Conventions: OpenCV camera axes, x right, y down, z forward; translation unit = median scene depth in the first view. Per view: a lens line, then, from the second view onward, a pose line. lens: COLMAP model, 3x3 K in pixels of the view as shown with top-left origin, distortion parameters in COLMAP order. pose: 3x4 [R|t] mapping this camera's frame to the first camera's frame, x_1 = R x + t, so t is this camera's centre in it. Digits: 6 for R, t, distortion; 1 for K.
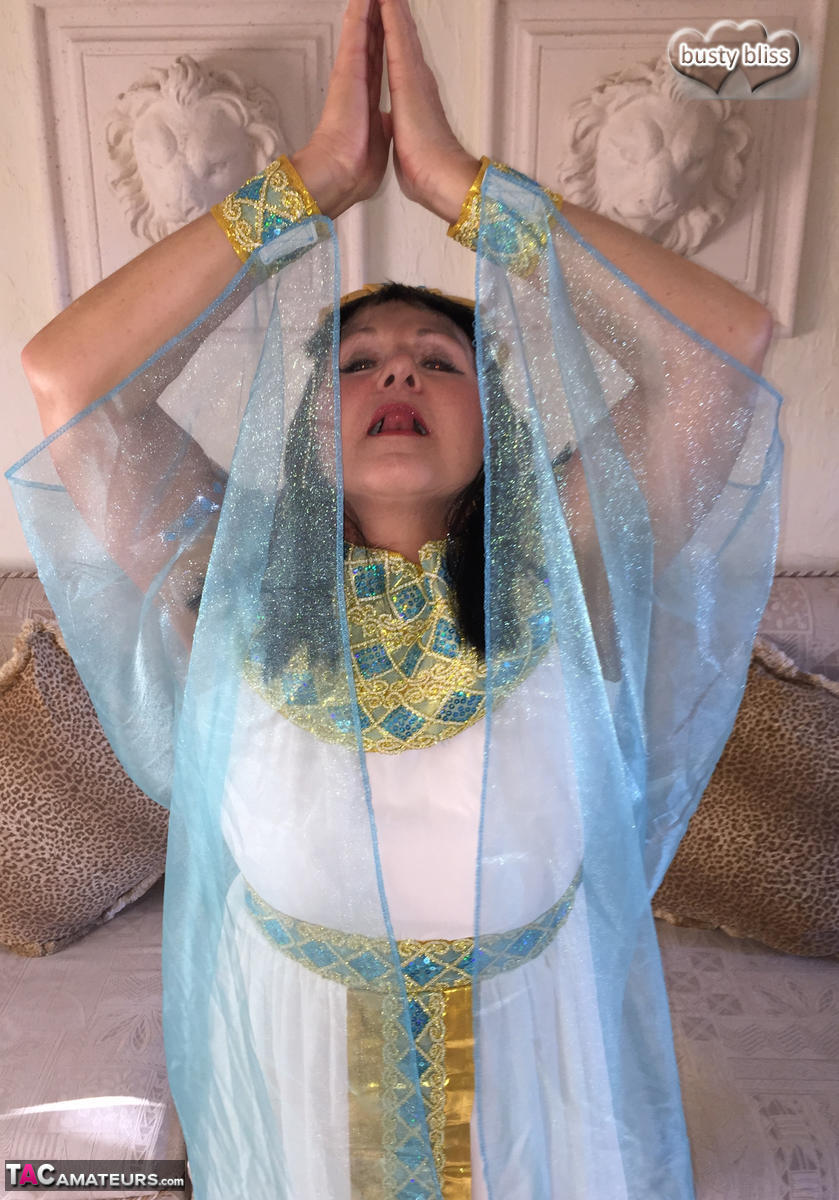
lens RADIAL K [[1118.9, 0, 384.5], [0, 1118.9, 633.9], [0, 0, 1]] dist [0.028979, 0.000000]
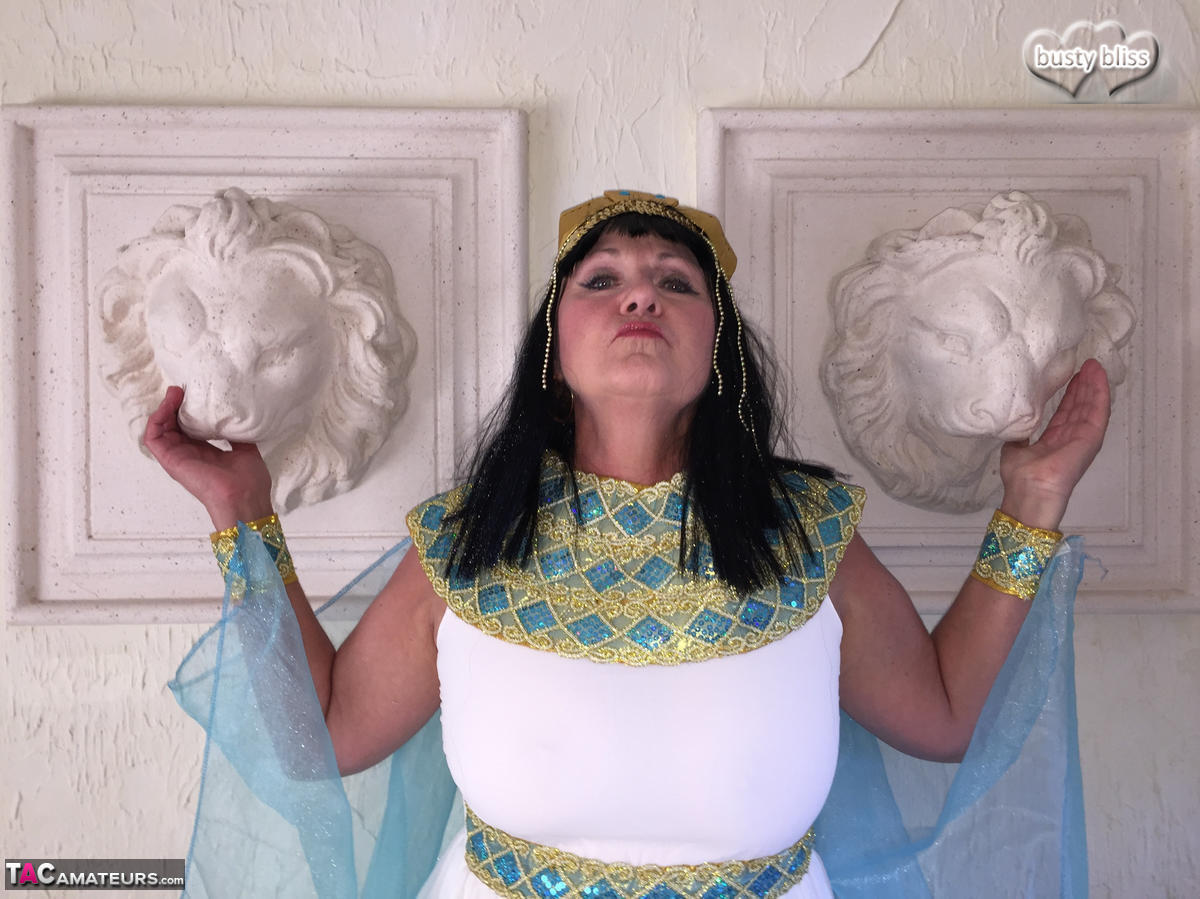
lens RADIAL K [[1020.5, 0, 602.3], [0, 1020.5, 440.6], [0, 0, 1]] dist [0.075128, -0.112778]
pose [[0.998771, 0.003820, 0.049415, -0.001634], [0.011554, 0.951609, -0.307093, -0.193880], [-0.048197, 0.307286, 0.950396, 0.467506]]
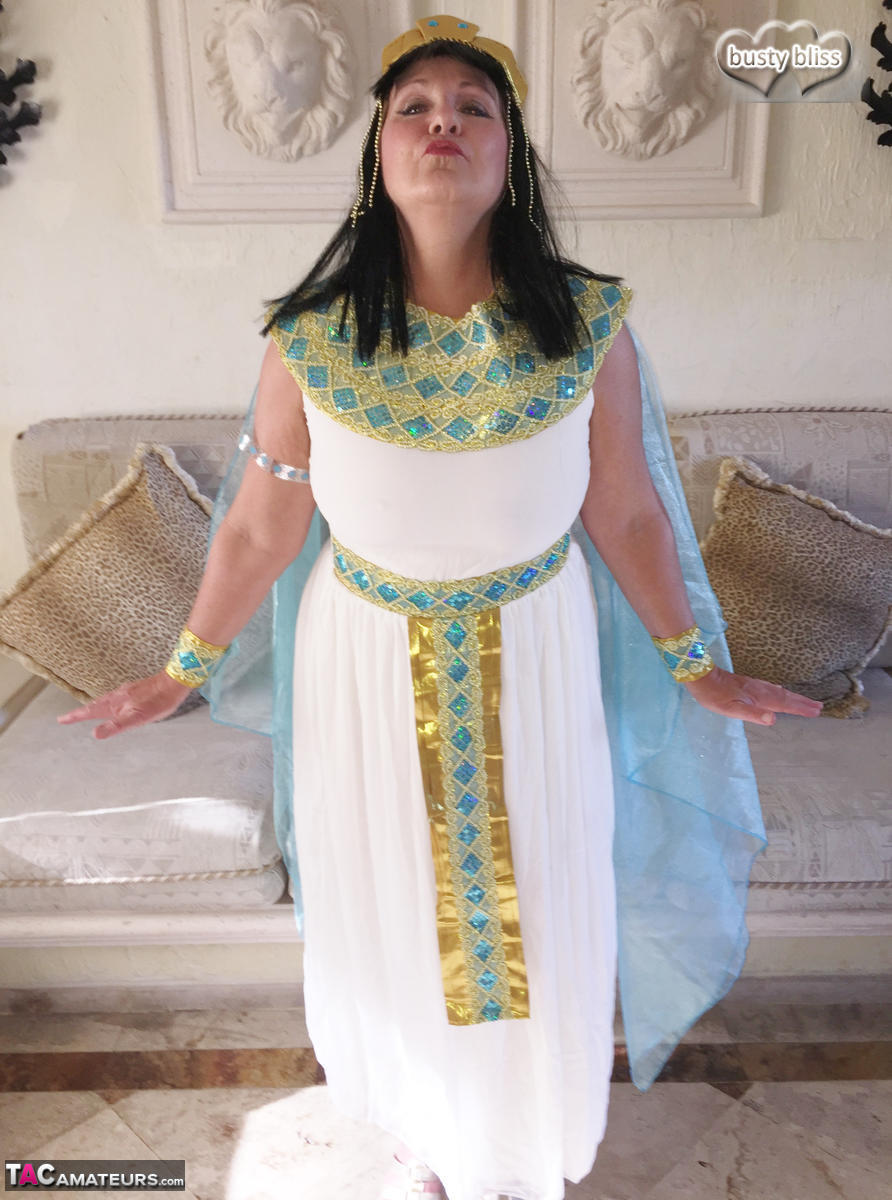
lens RADIAL K [[1020.5, 0, 467.8], [0, 1020.5, 590.1], [0, 0, 1]] dist [0.075128, -0.112778]
pose [[0.999191, -0.014334, 0.037585, -0.010424], [0.015422, 0.999466, -0.028801, 0.189945], [-0.037152, 0.029358, 0.998878, -0.118495]]
